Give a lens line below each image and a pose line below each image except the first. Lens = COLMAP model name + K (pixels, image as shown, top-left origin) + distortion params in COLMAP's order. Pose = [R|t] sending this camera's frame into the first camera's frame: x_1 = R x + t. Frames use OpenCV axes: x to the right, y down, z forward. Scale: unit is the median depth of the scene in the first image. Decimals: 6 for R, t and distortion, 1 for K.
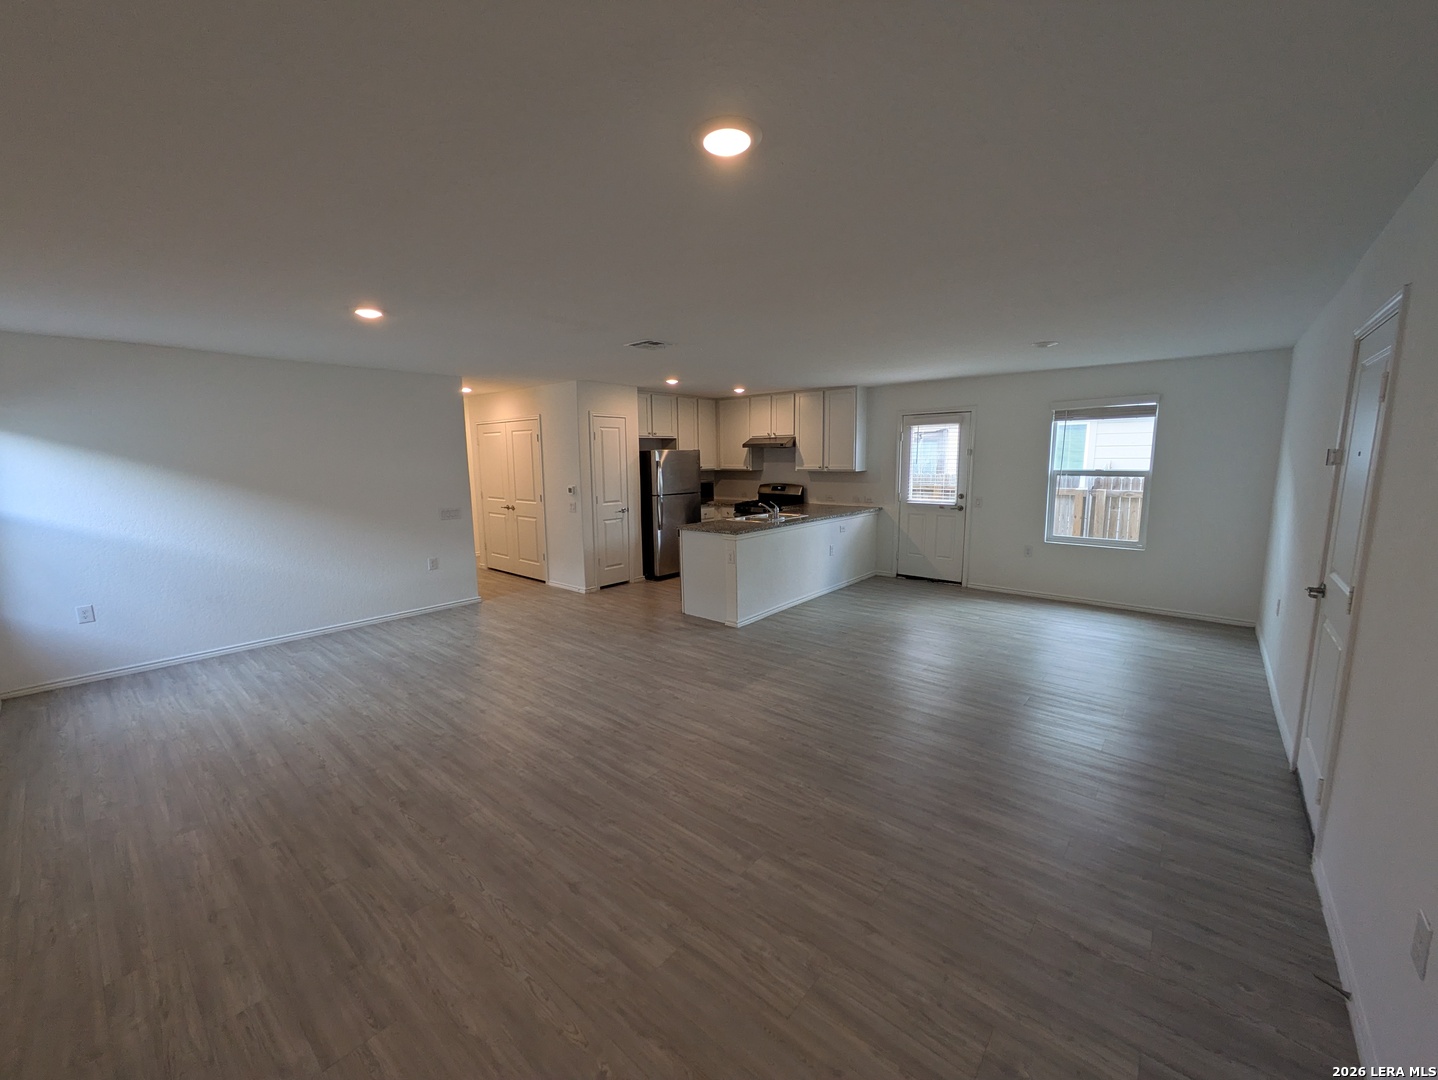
lens RADIAL K [[566.4, 0, 718.0], [0, 566.4, 537.6], [0, 0, 1]] dist [0.001172, 0.000400]
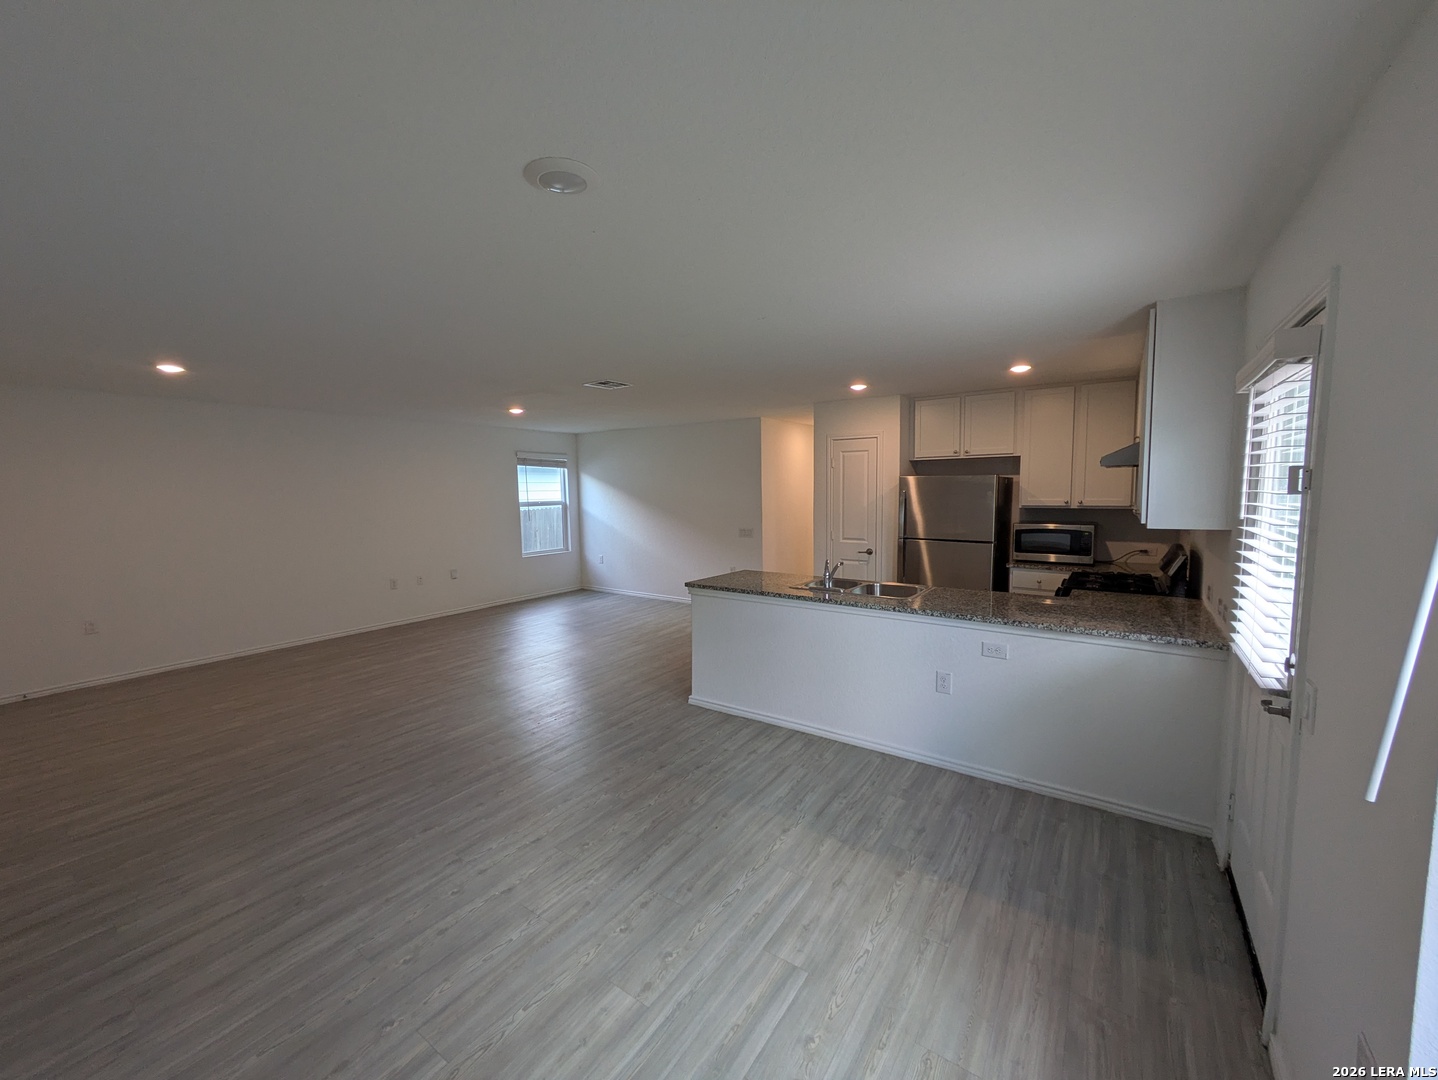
lens RADIAL K [[566.4, 0, 718.0], [0, 566.4, 537.6], [0, 0, 1]] dist [0.001172, 0.000400]
pose [[0.100562, 0.098761, -0.990017, 0.746894], [-0.129380, 0.987910, 0.085409, -0.134083], [0.986483, 0.119499, 0.112124, 0.856209]]
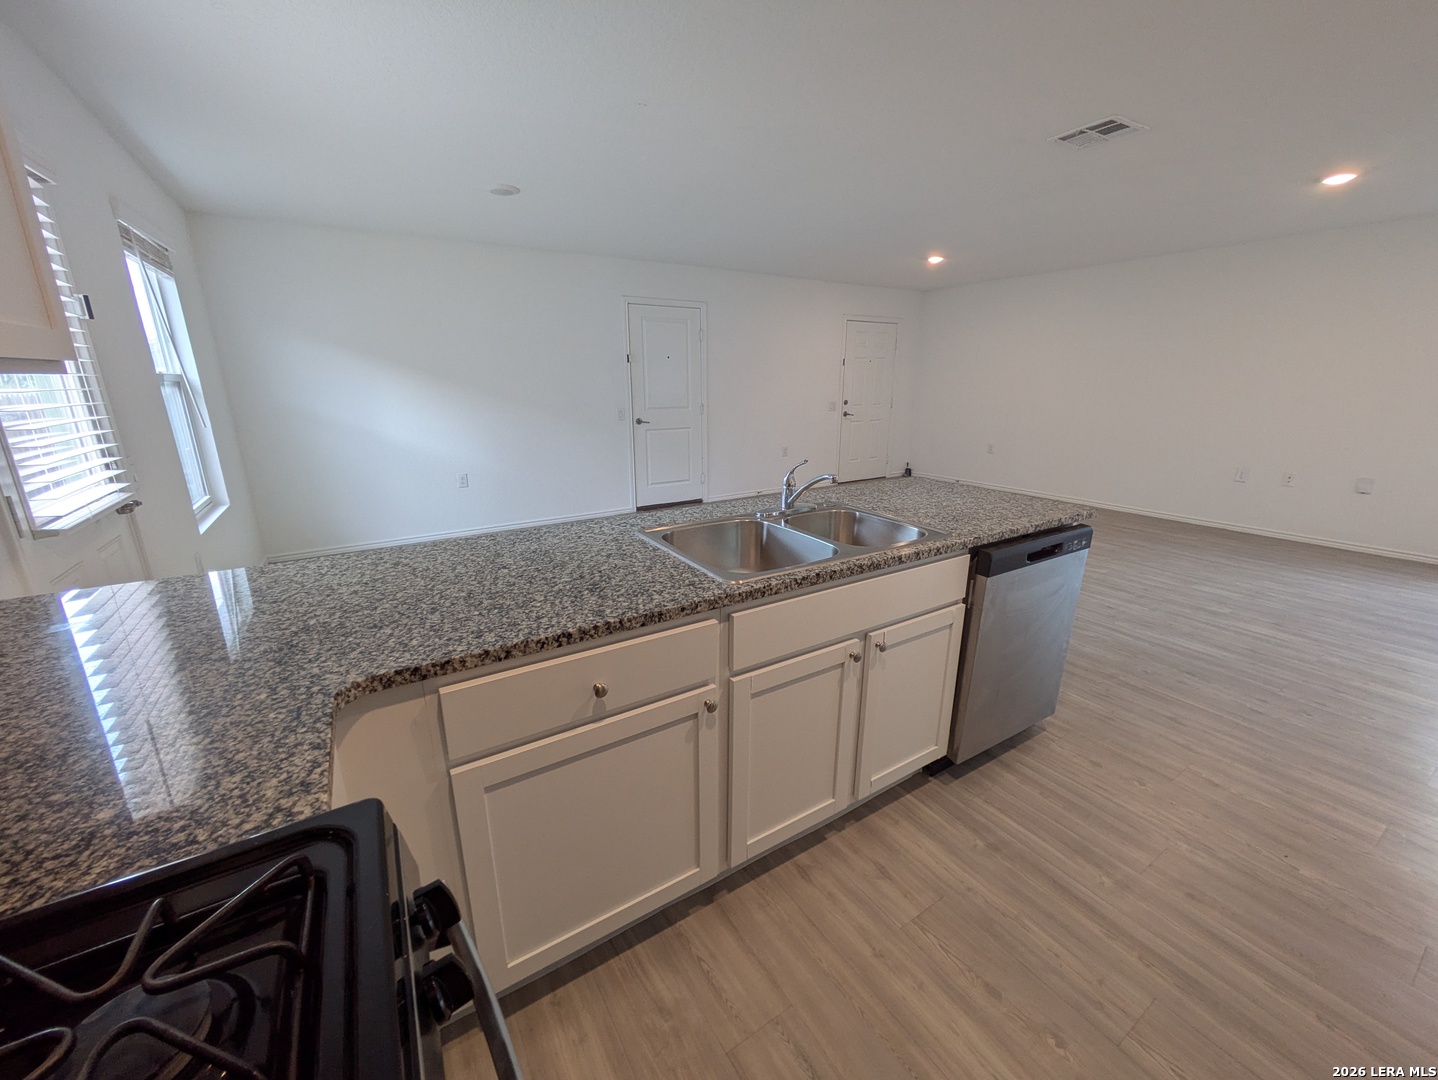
lens RADIAL K [[575.0, 0, 721.7], [0, 575.0, 542.7], [0, 0, 1]] dist [-0.000036, 0.000098]
pose [[-0.957884, -0.064862, 0.279733, 0.045932], [0.055629, 0.913785, 0.402371, -0.161403], [-0.281714, 0.400986, -0.871692, 1.394863]]
